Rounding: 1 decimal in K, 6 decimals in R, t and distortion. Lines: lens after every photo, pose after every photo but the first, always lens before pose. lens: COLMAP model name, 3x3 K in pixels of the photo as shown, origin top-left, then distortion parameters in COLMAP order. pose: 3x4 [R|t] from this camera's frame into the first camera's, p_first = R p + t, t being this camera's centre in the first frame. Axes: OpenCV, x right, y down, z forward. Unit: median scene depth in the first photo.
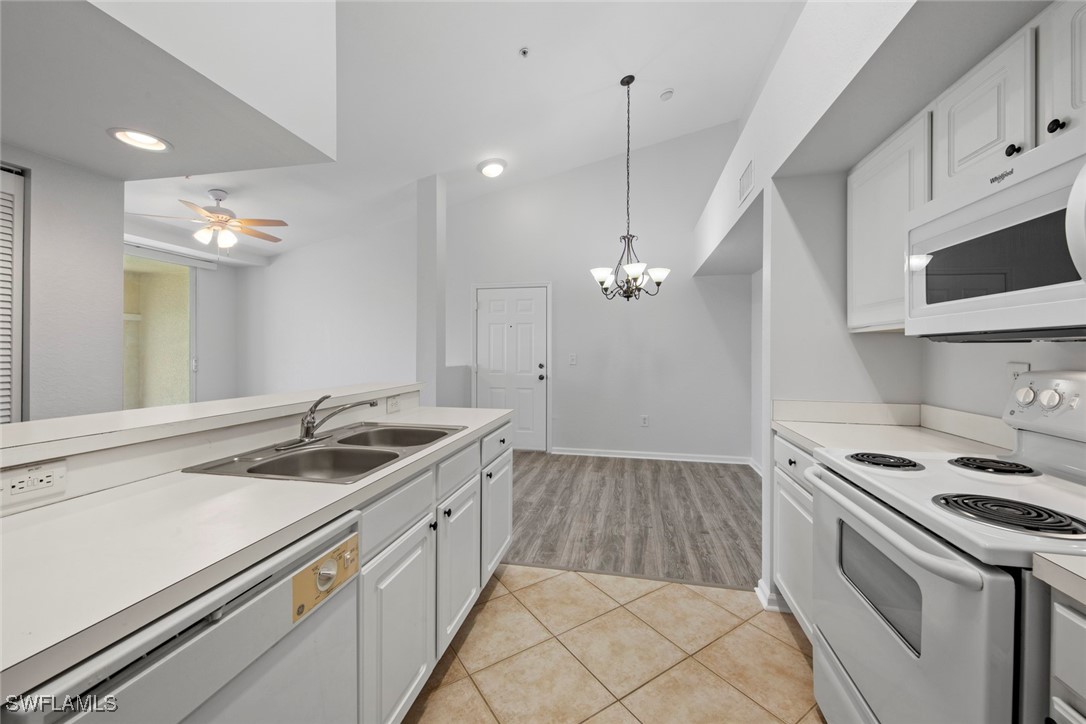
lens RADIAL K [[416.0, 0, 547.3], [0, 416.0, 351.7], [0, 0, 1]] dist [-0.000957, -0.000784]
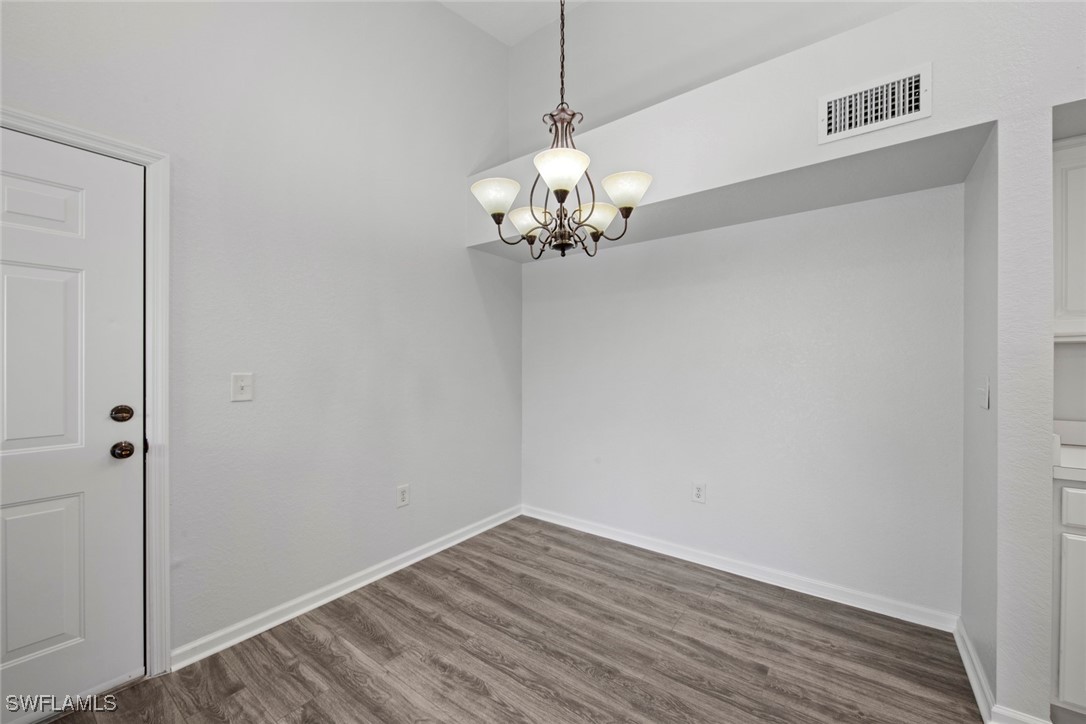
lens RADIAL K [[417.4, 0, 544.9], [0, 417.4, 364.0], [0, 0, 1]] dist [0.012062, -0.007779]
pose [[0.418910, -0.003675, 0.908020, -0.233183], [0.004128, 0.999989, 0.002143, -0.003167], [-0.908018, 0.002851, 0.418921, 0.814139]]
